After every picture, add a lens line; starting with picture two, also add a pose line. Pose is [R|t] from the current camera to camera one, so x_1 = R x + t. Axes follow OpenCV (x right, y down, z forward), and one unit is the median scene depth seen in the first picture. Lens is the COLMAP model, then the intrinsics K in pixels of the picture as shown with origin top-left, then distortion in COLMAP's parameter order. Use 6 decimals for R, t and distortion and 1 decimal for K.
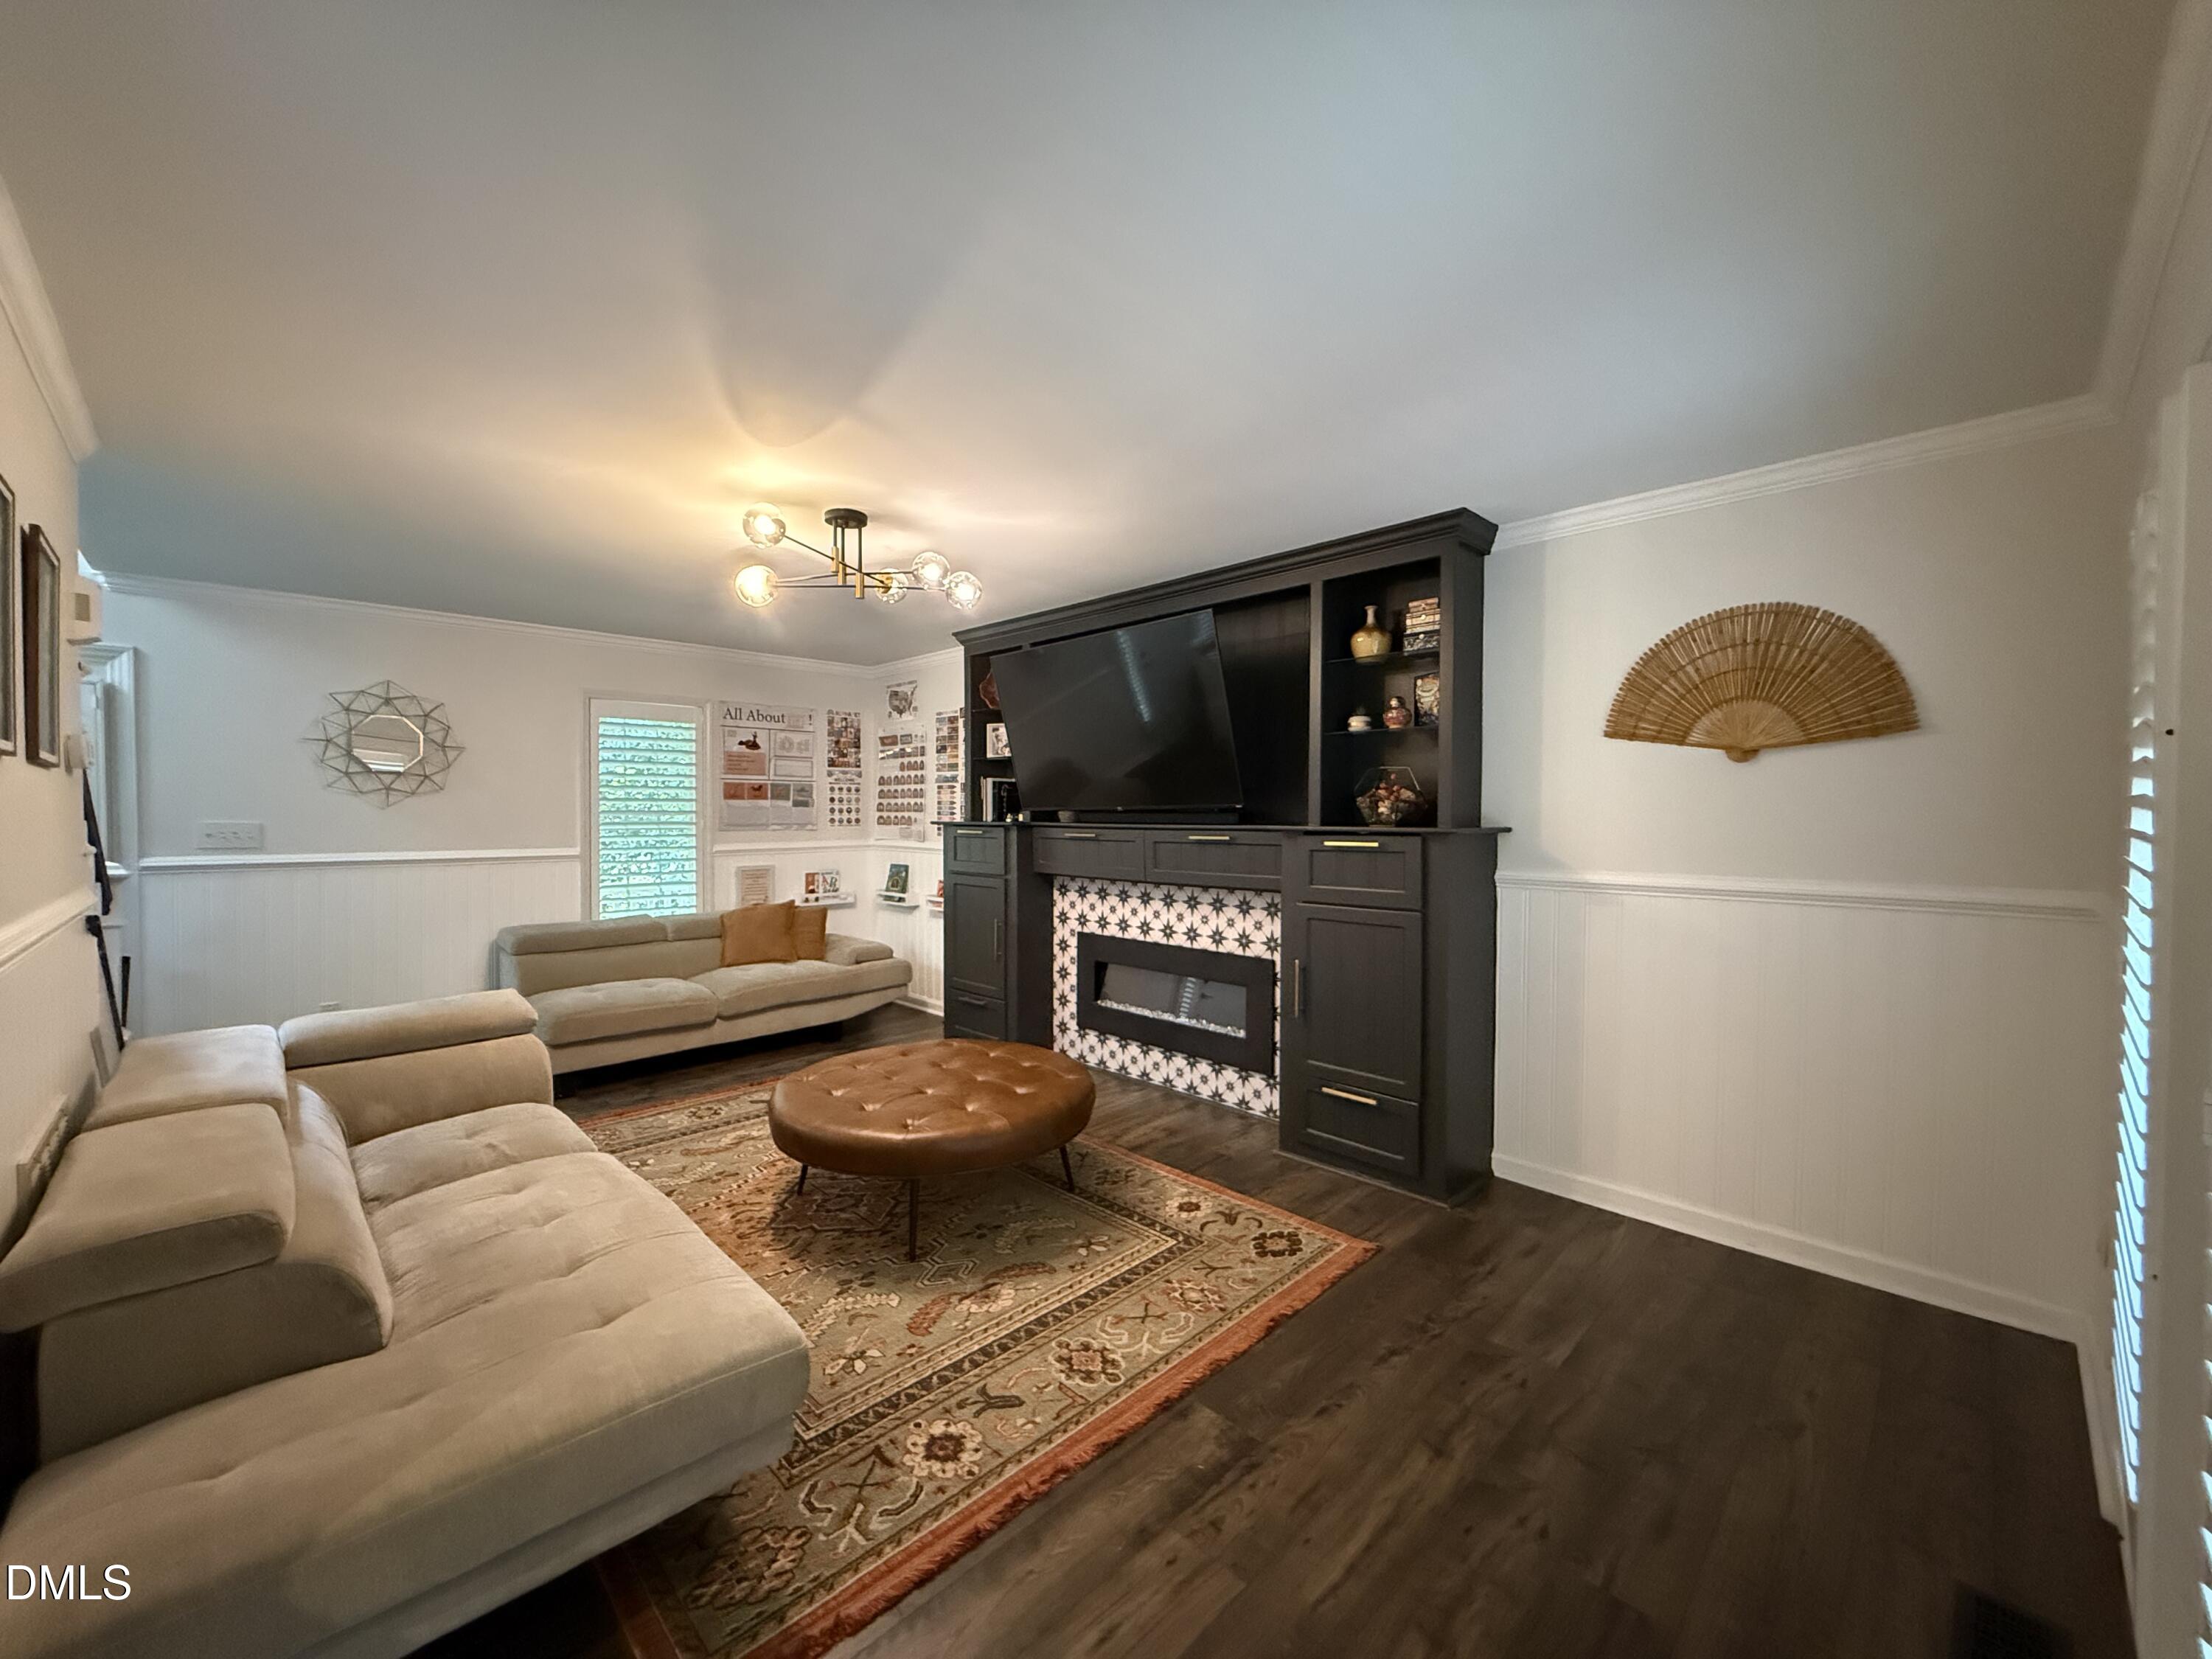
lens RADIAL K [[877.6, 0, 1097.7], [0, 877.6, 827.8], [0, 0, 1]] dist [-0.001106, 0.000371]
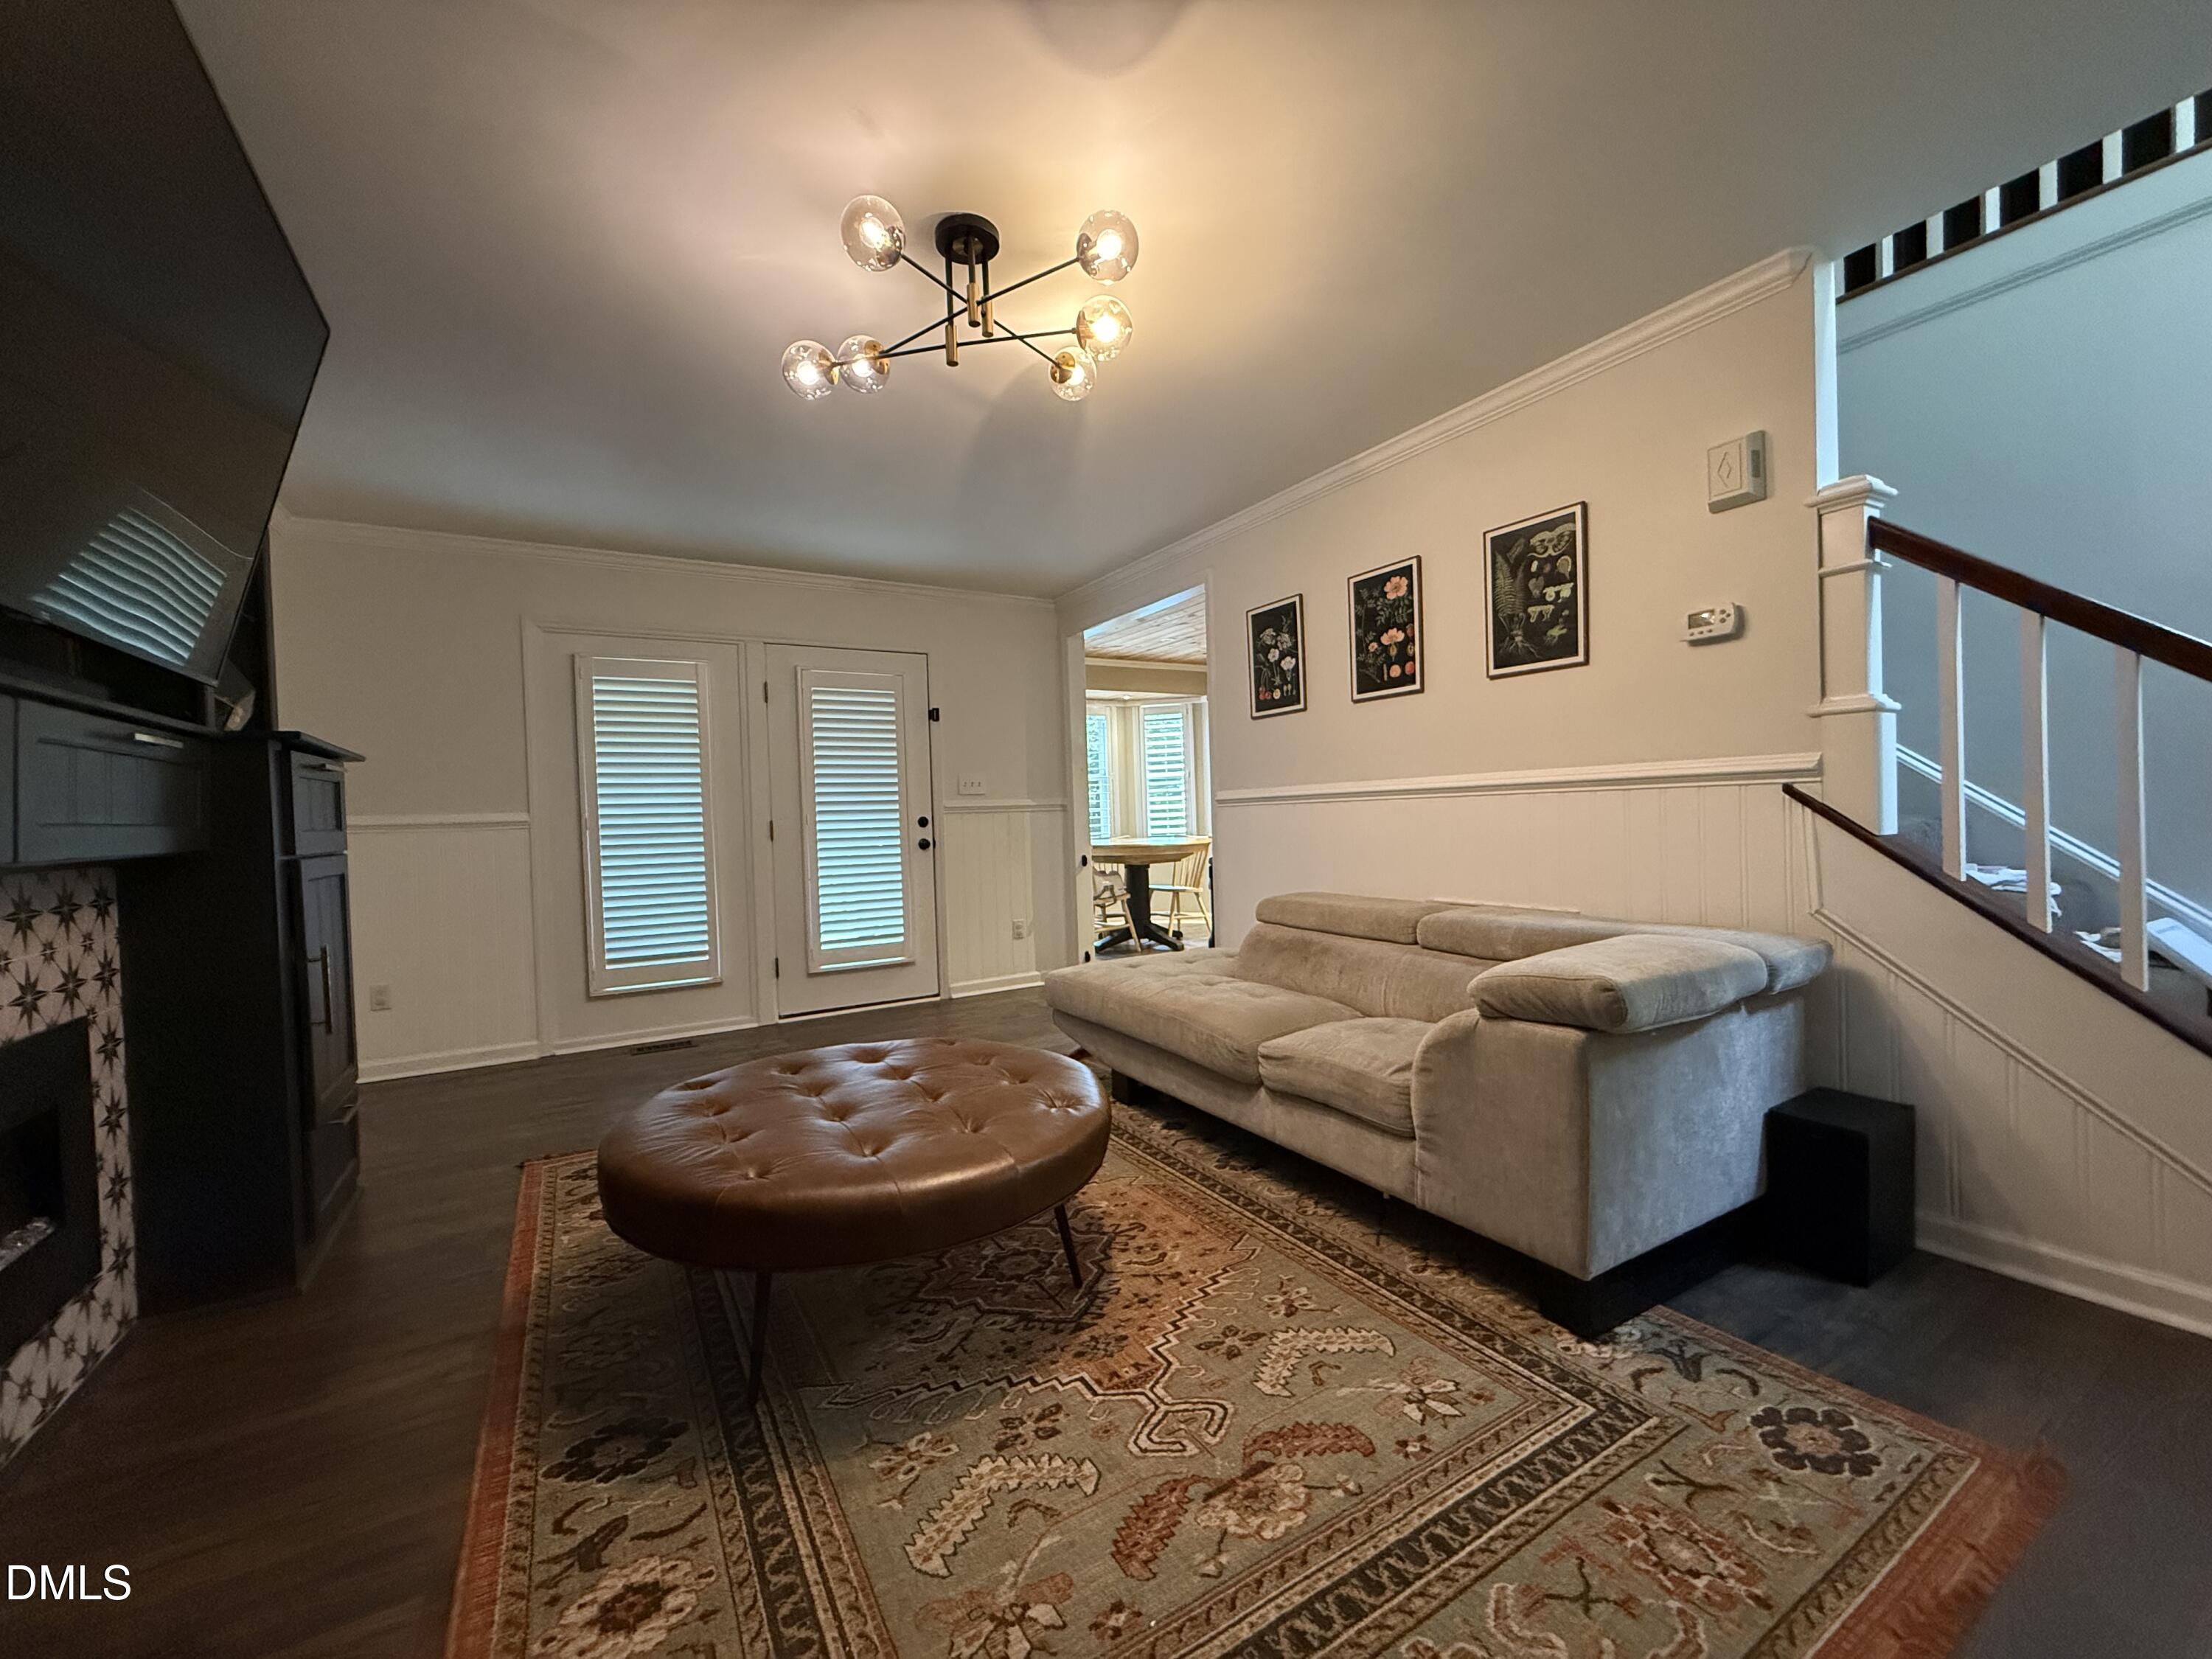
lens RADIAL K [[877.6, 0, 1087.7], [0, 877.6, 830.6], [0, 0, 1]] dist [-0.001106, 0.000371]
pose [[-0.968163, 0.026489, 0.248917, -0.380743], [0.036285, 0.998734, 0.034846, 0.051417], [-0.247678, 0.042769, -0.967898, 1.186498]]
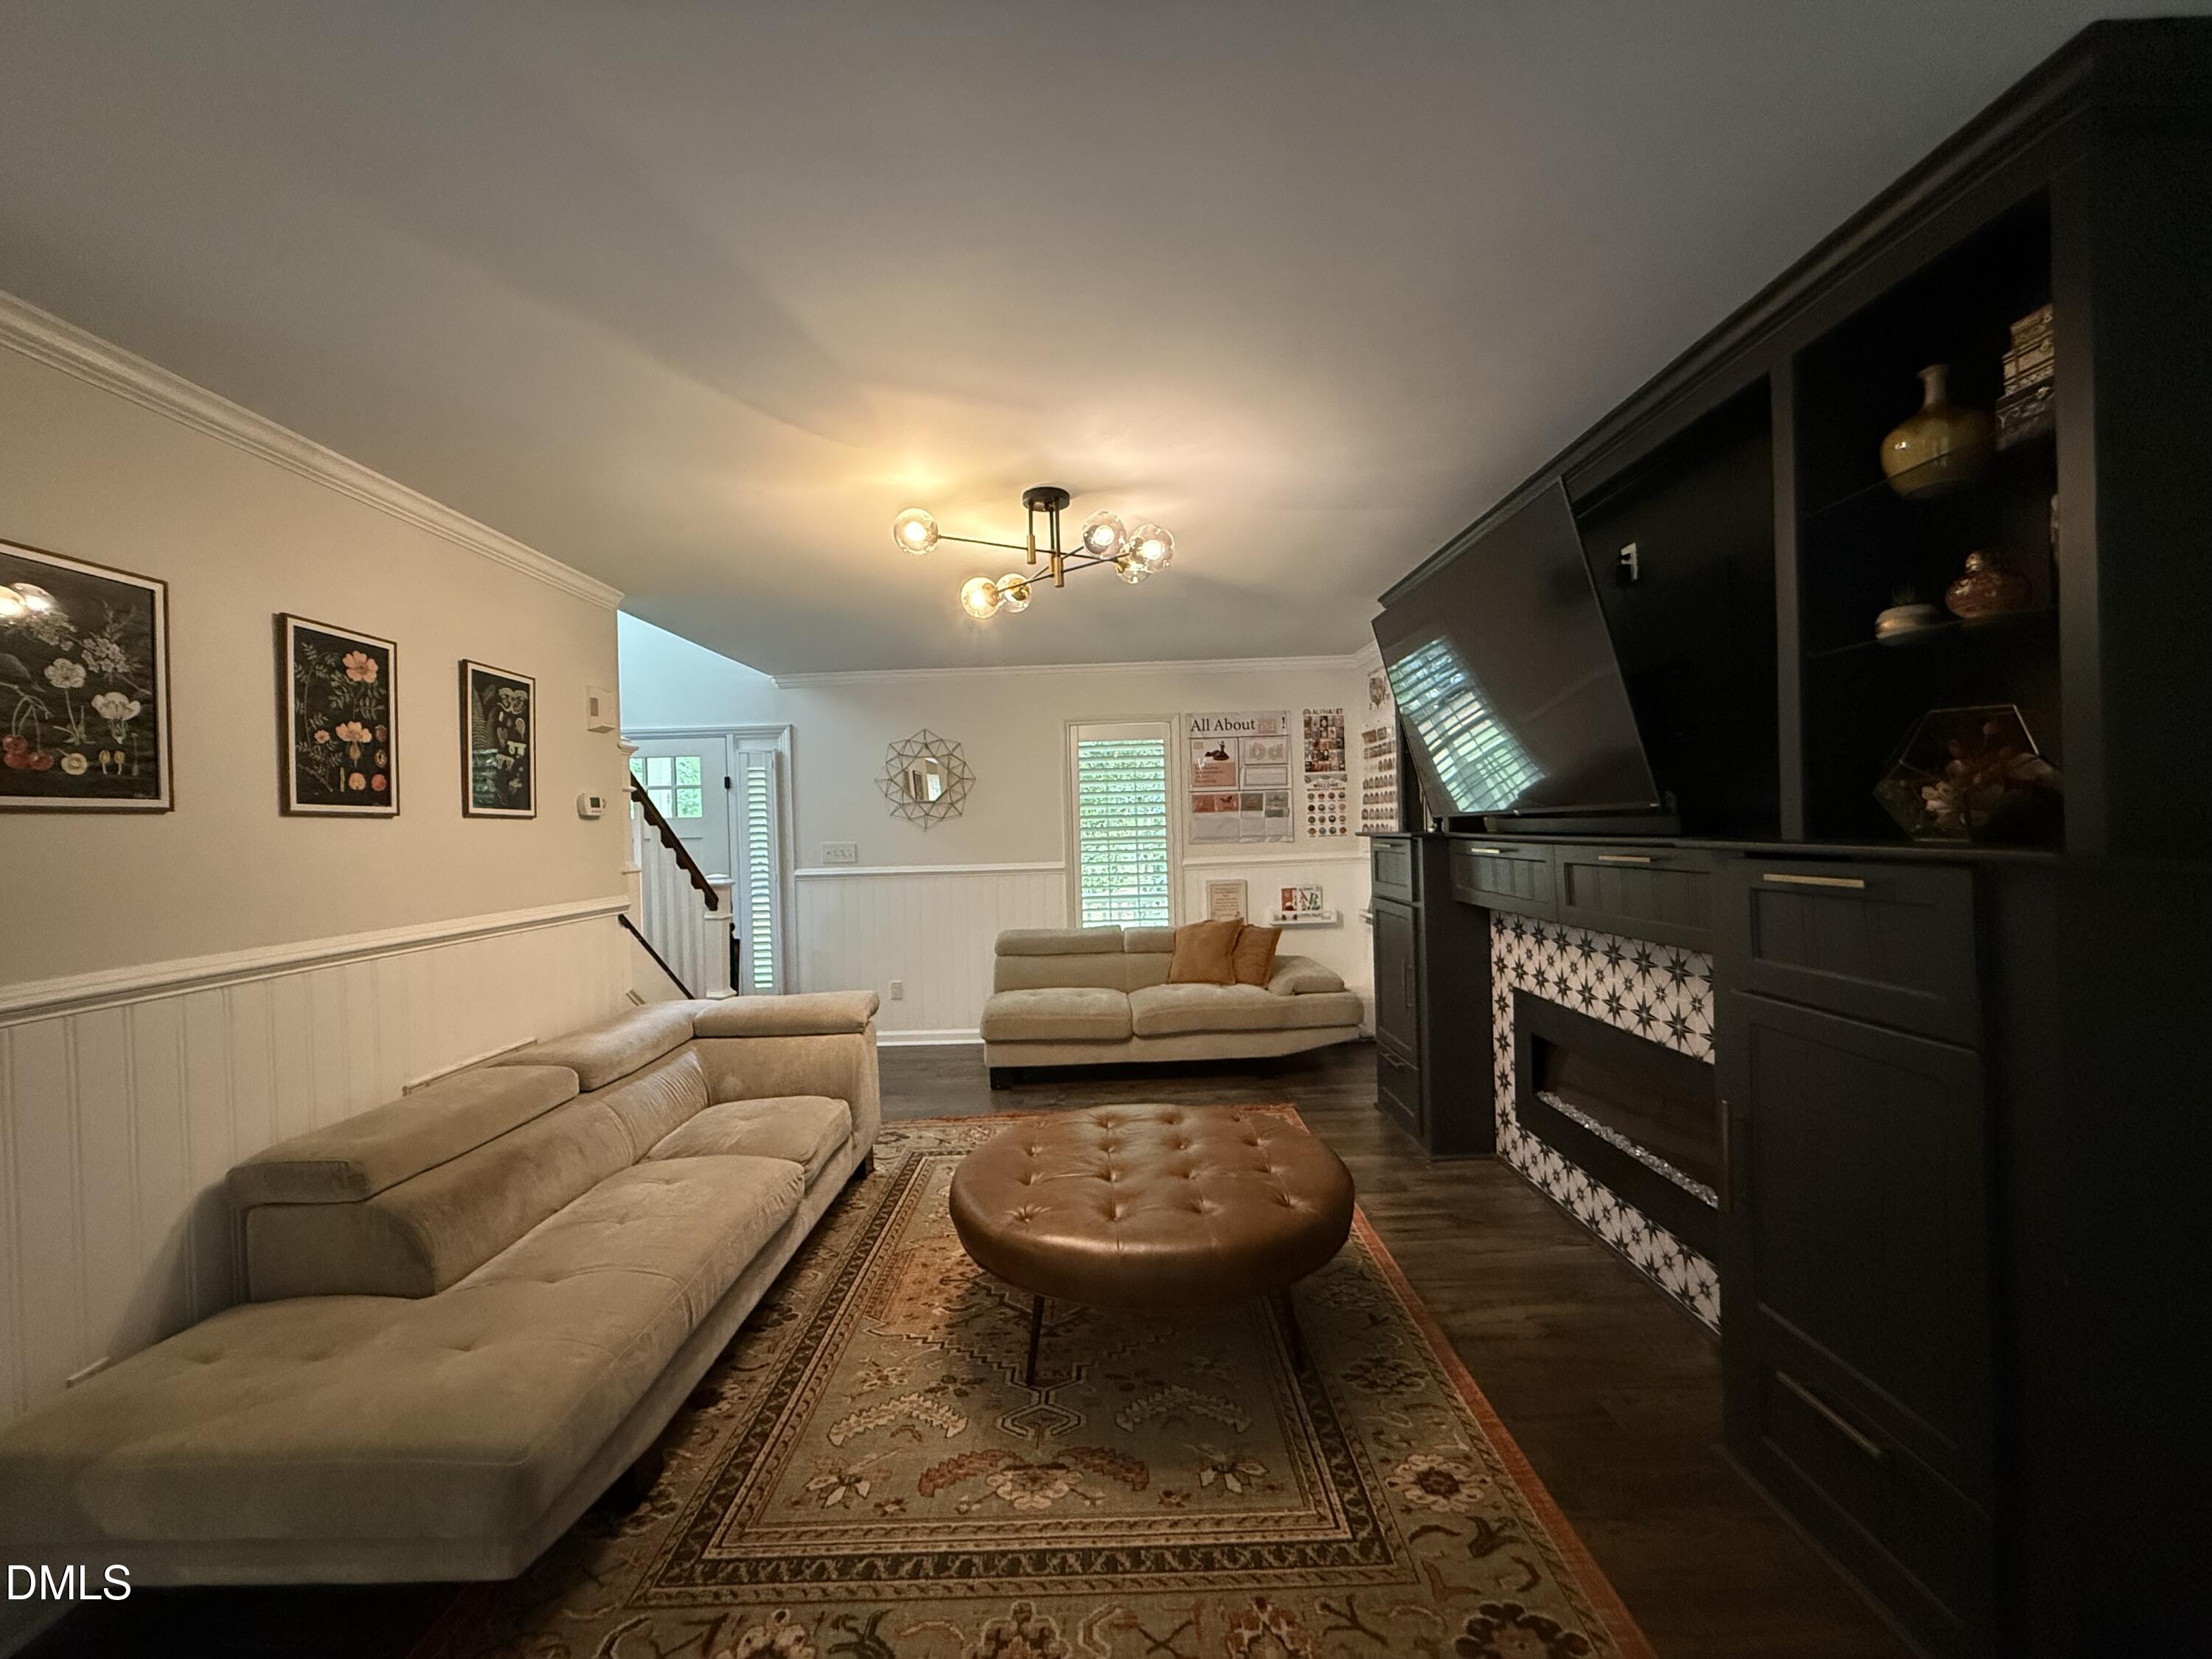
lens RADIAL K [[877.6, 0, 1102.1], [0, 877.6, 826.2], [0, 0, 1]] dist [-0.001106, 0.000371]
pose [[0.710965, -0.021731, -0.702891, 0.266542], [0.018525, 0.999754, -0.012171, -0.009060], [0.702983, -0.004368, 0.711193, 0.297910]]
